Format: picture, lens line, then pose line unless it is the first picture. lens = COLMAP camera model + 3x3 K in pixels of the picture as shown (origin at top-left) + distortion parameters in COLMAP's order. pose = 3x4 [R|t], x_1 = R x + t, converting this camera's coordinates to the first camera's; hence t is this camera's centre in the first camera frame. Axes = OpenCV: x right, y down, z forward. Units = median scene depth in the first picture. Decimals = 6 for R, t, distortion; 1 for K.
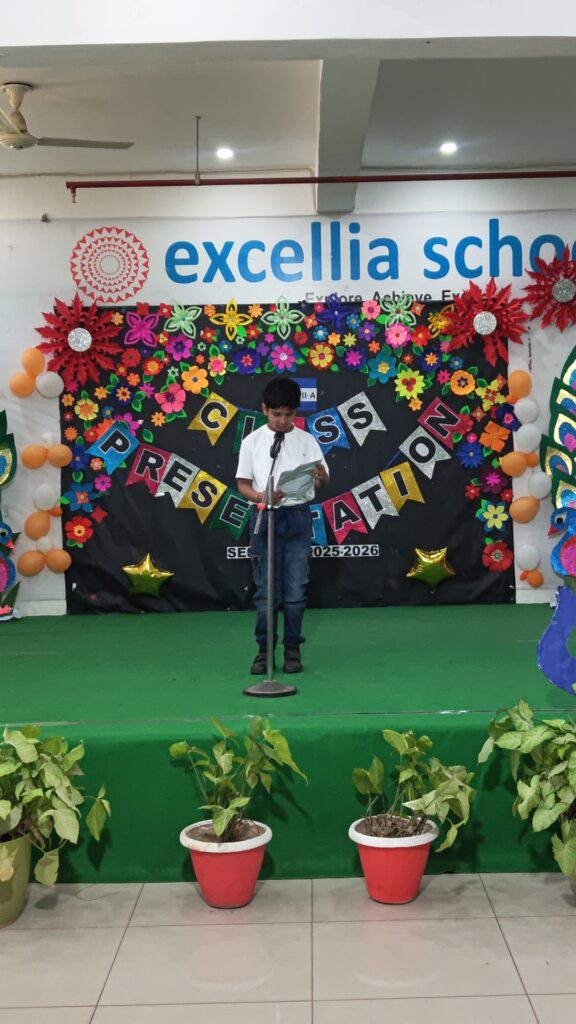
lens RADIAL K [[1400.1, 0, 325.3], [0, 1400.1, 524.8], [0, 0, 1]] dist [0.007056, -0.036973]
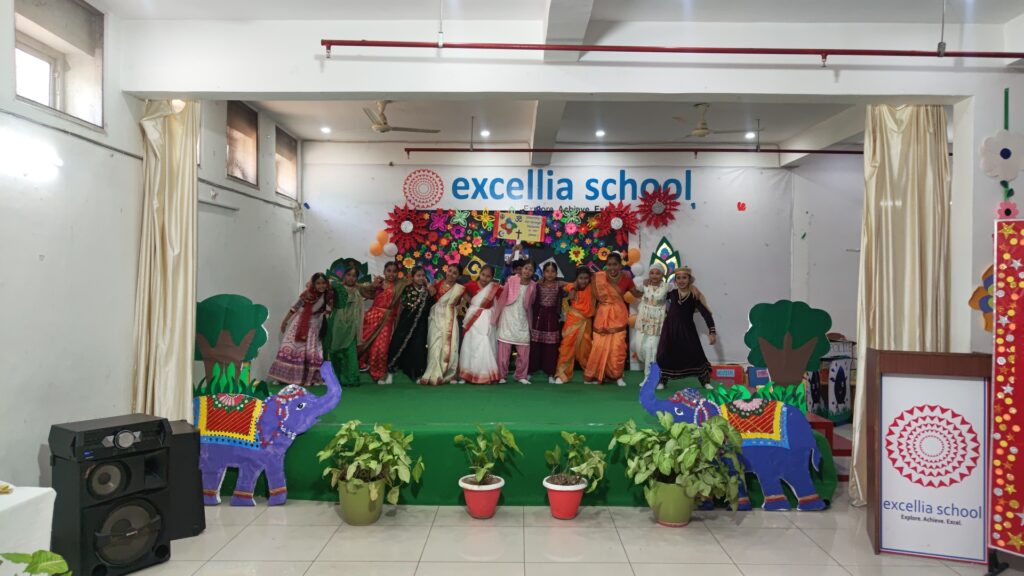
lens RADIAL K [[783.5, 0, 512.0], [0, 783.5, 288.0], [0, 0, 1]] dist [-0.001789, -0.003423]
pose [[0.999477, 0.026857, -0.018000, -0.008339], [-0.027610, 0.998693, -0.043001, -0.005088], [0.016821, 0.043476, 0.998913, -0.075329]]
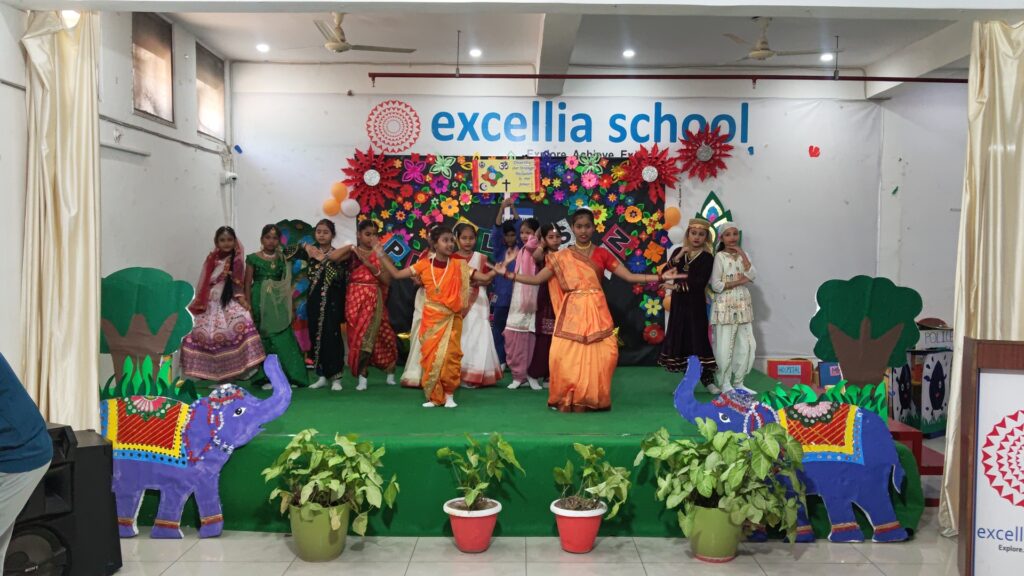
lens RADIAL K [[1060.6, 0, 526.4], [0, 1060.6, 323.5], [0, 0, 1]] dist [0.006072, -0.028995]
pose [[0.999601, 0.028159, -0.002270, -0.007578], [-0.028114, 0.999444, 0.017923, -0.004549], [0.002774, -0.017852, 0.999837, -0.107984]]
